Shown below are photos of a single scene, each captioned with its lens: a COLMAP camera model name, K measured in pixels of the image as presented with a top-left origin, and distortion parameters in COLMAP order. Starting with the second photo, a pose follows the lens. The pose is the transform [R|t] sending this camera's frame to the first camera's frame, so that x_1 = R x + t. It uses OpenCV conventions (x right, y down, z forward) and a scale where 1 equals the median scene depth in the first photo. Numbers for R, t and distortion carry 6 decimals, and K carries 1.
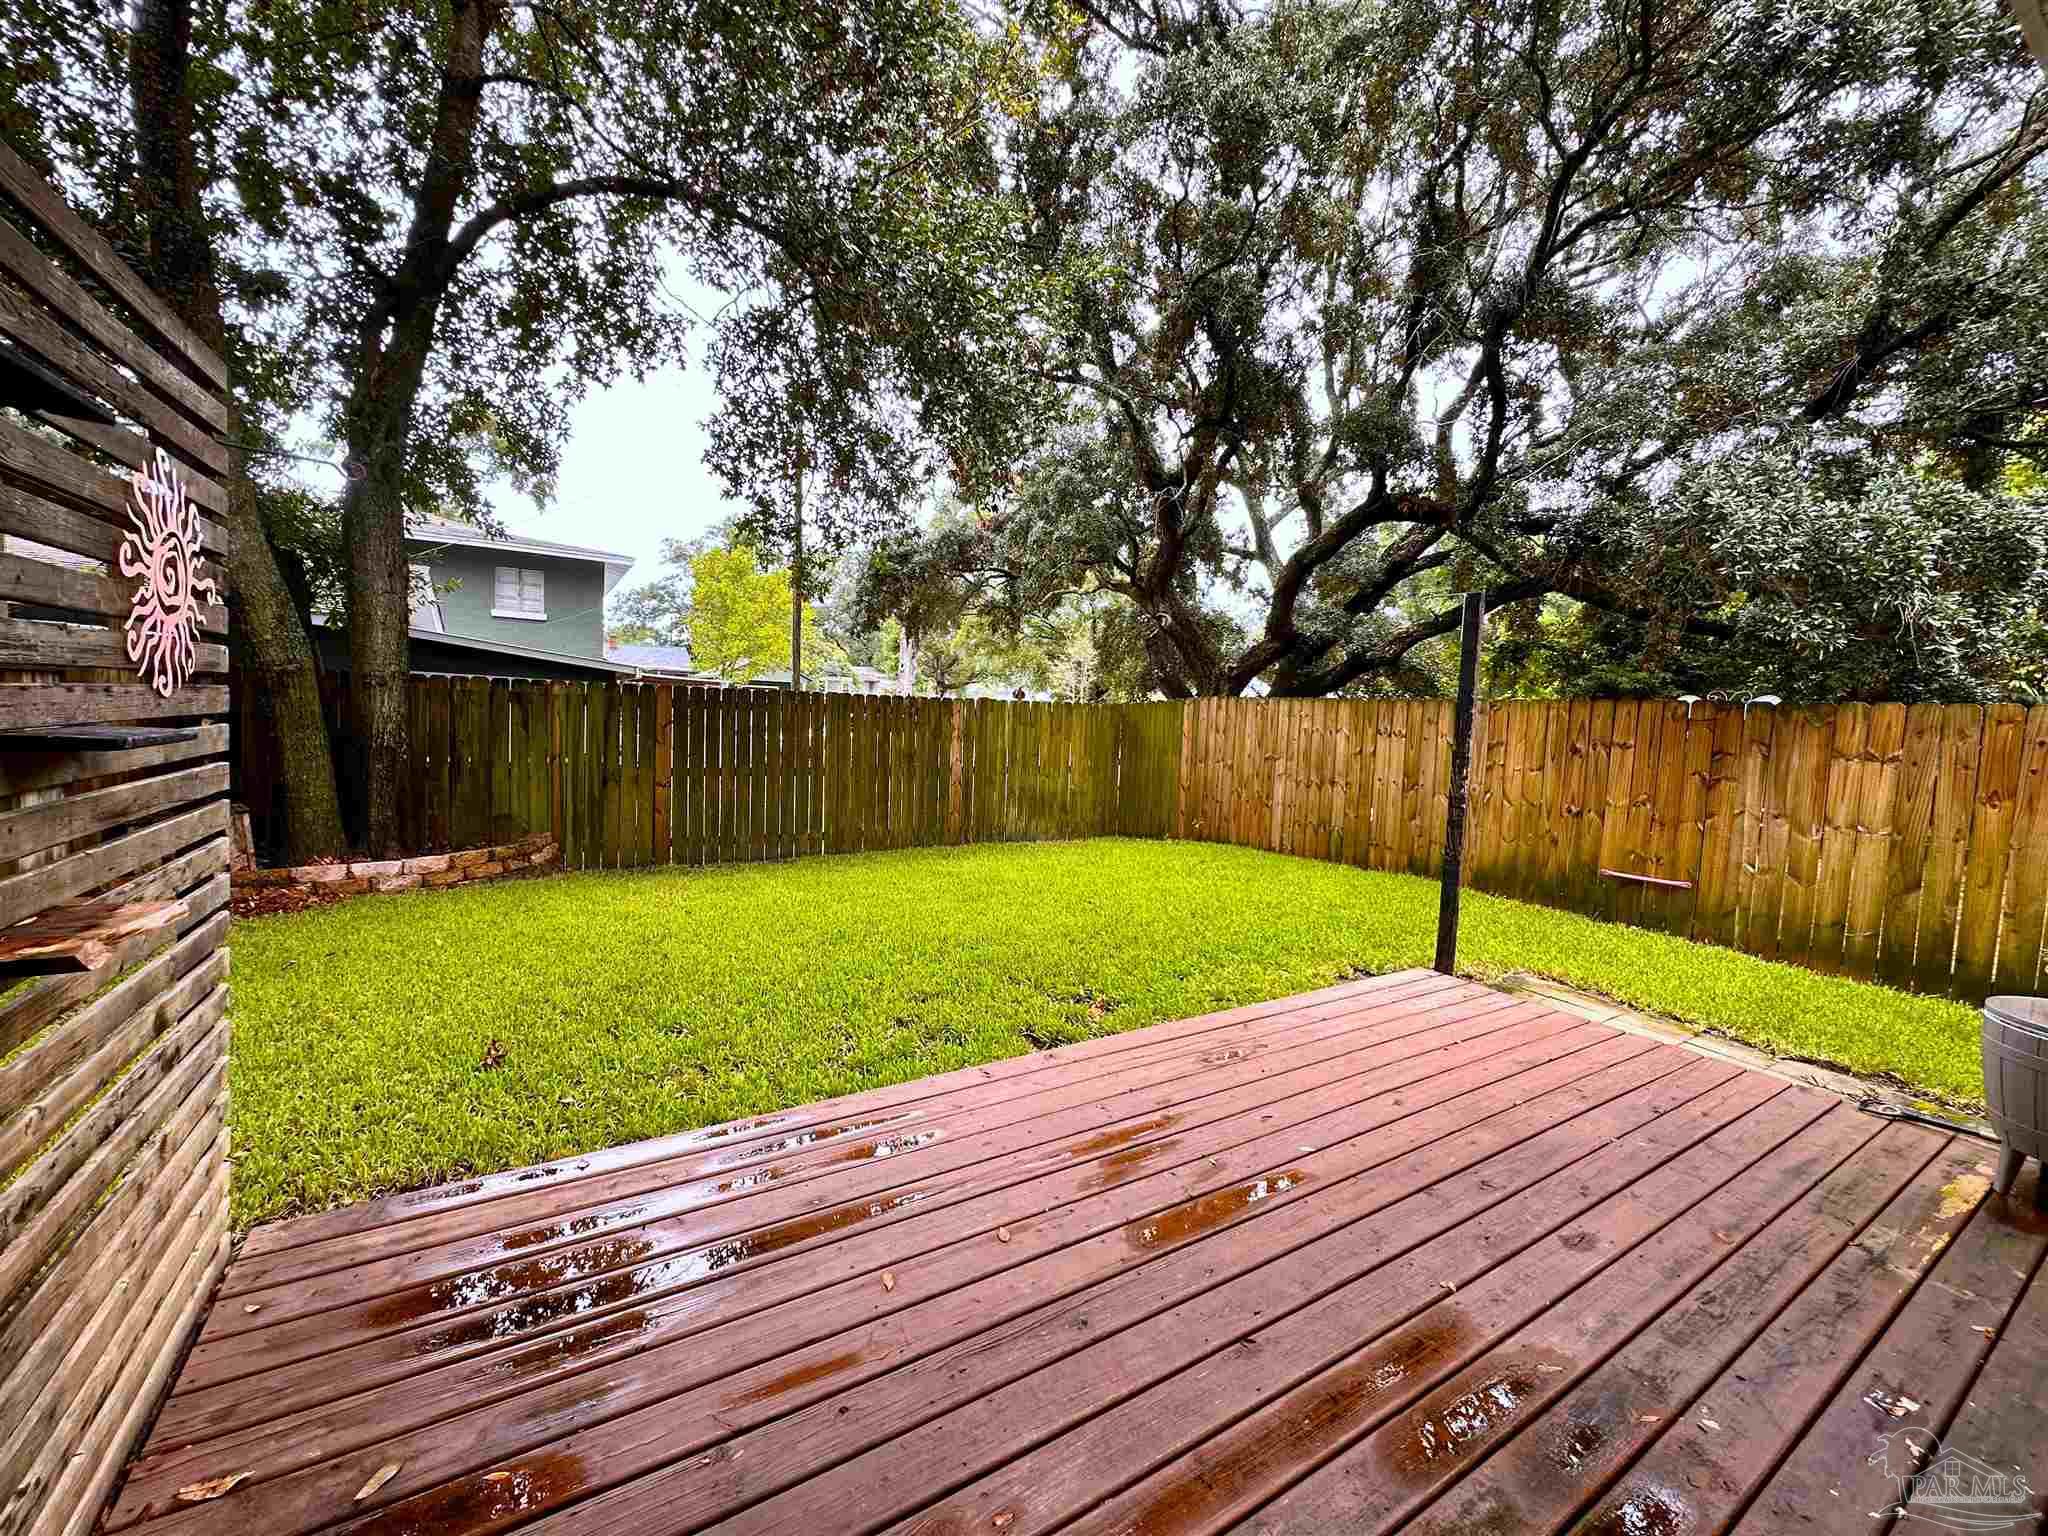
lens RADIAL K [[815.4, 0, 1024.0], [0, 815.4, 768.0], [0, 0, 1]] dist [-0.001476, -0.000073]
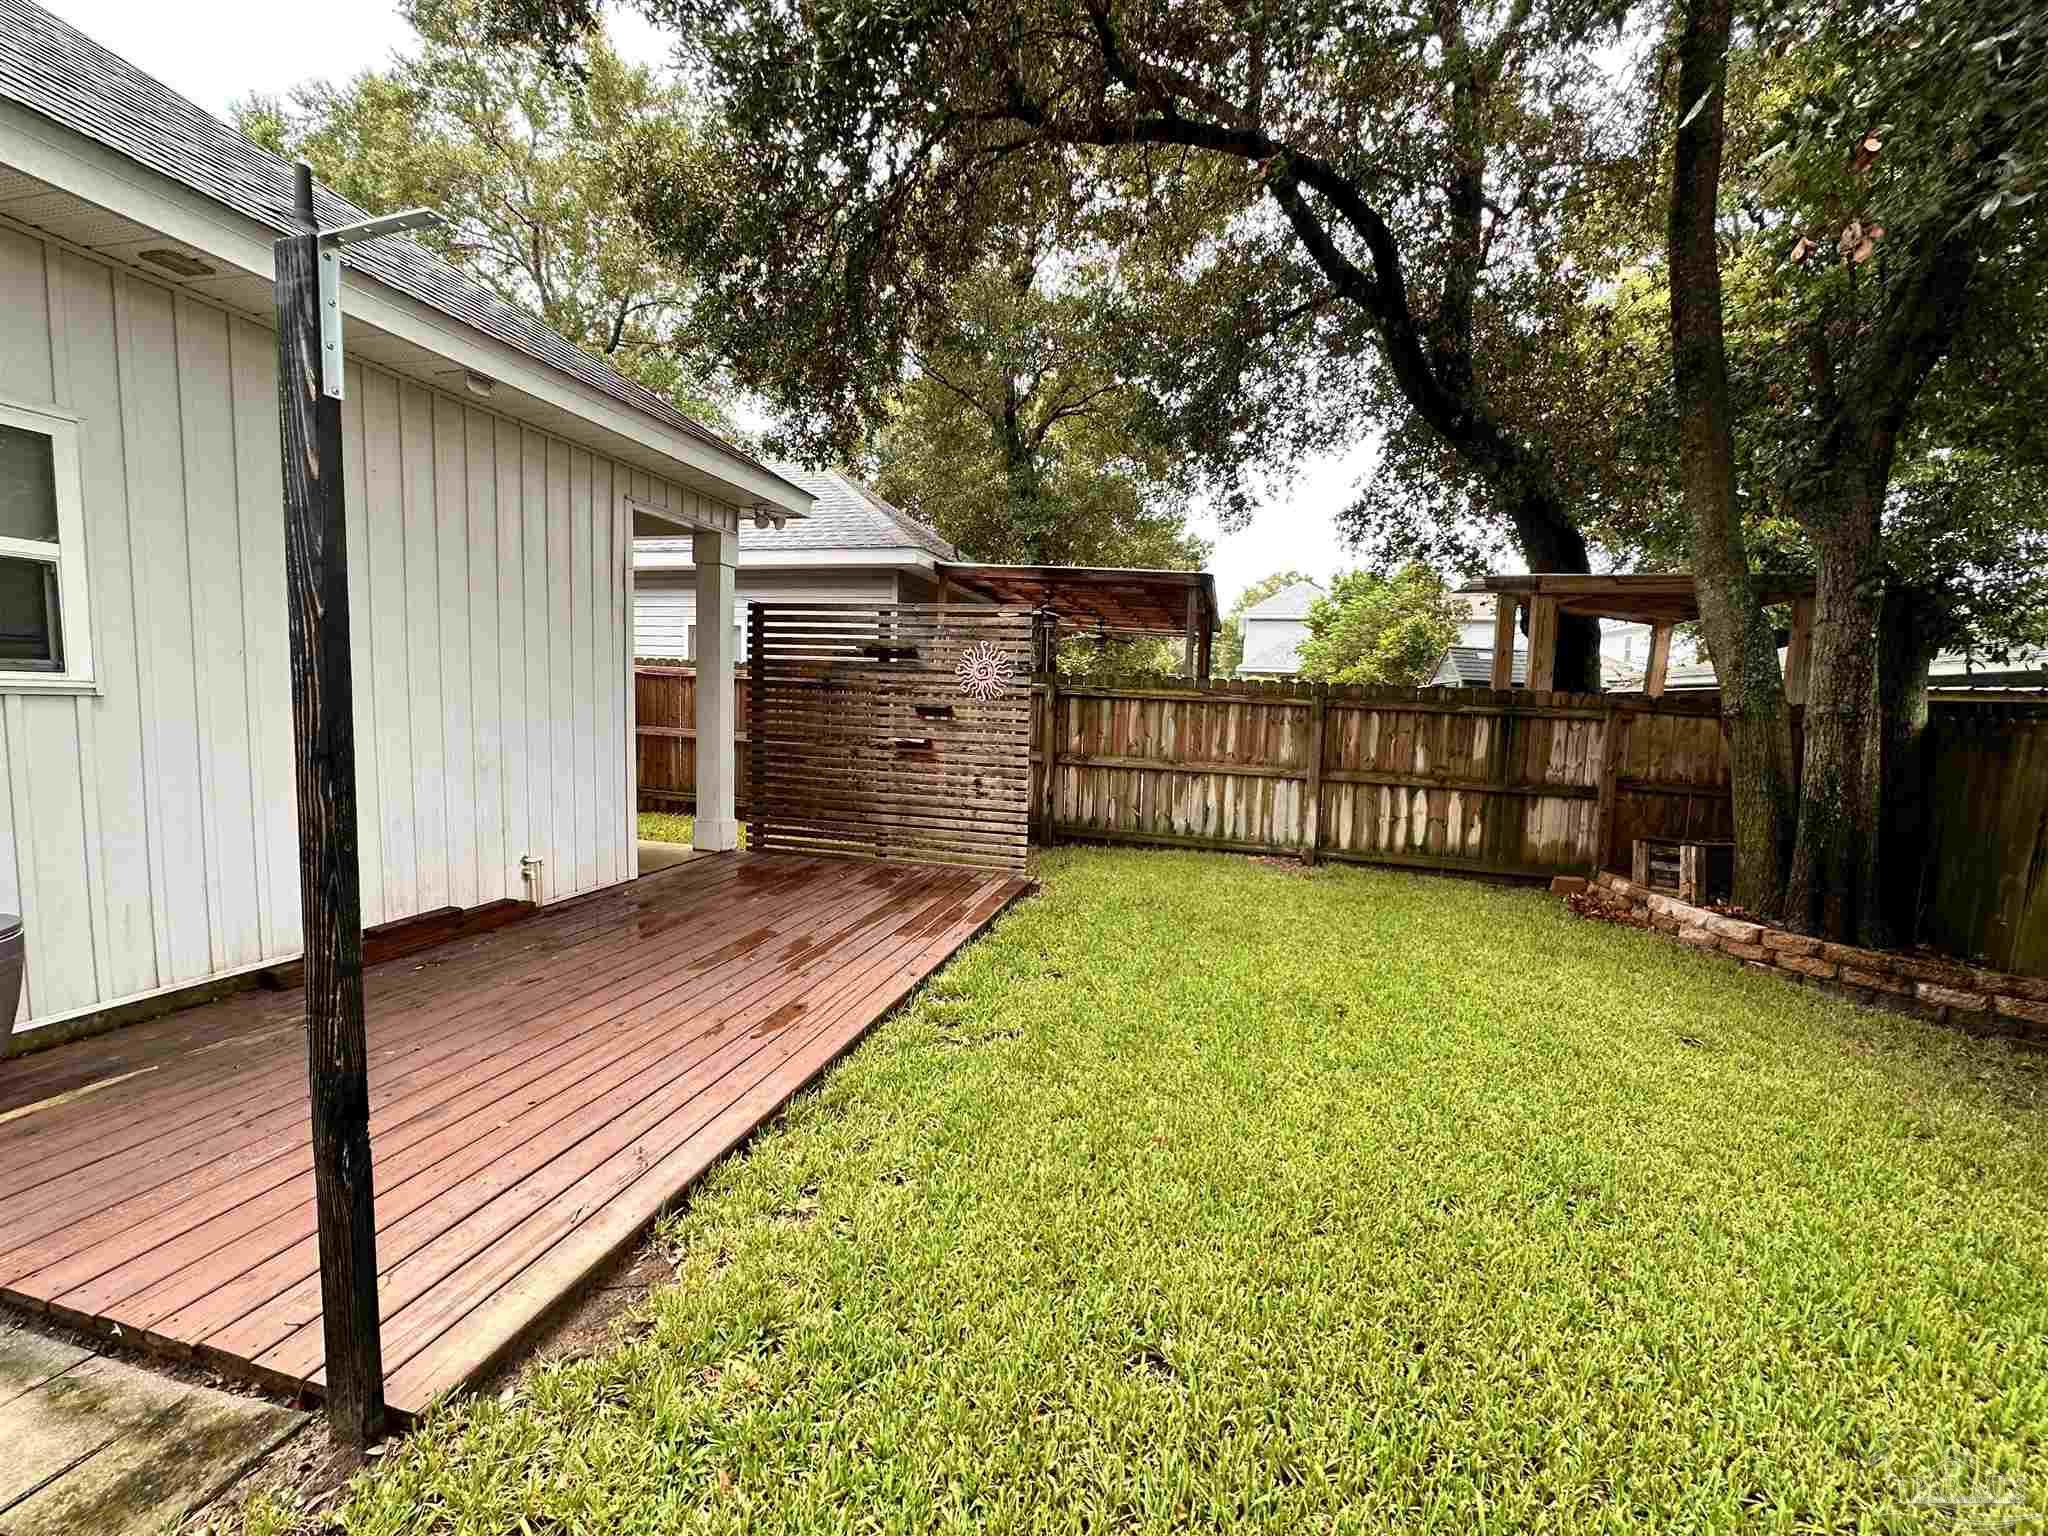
lens RADIAL K [[815.4, 0, 1024.0], [0, 815.4, 768.0], [0, 0, 1]] dist [-0.001476, -0.000073]
pose [[-0.709967, -0.004024, -0.704223, 0.975539], [-0.112501, 0.987790, 0.107775, -0.132243], [0.695190, 0.155742, -0.701751, 2.409268]]
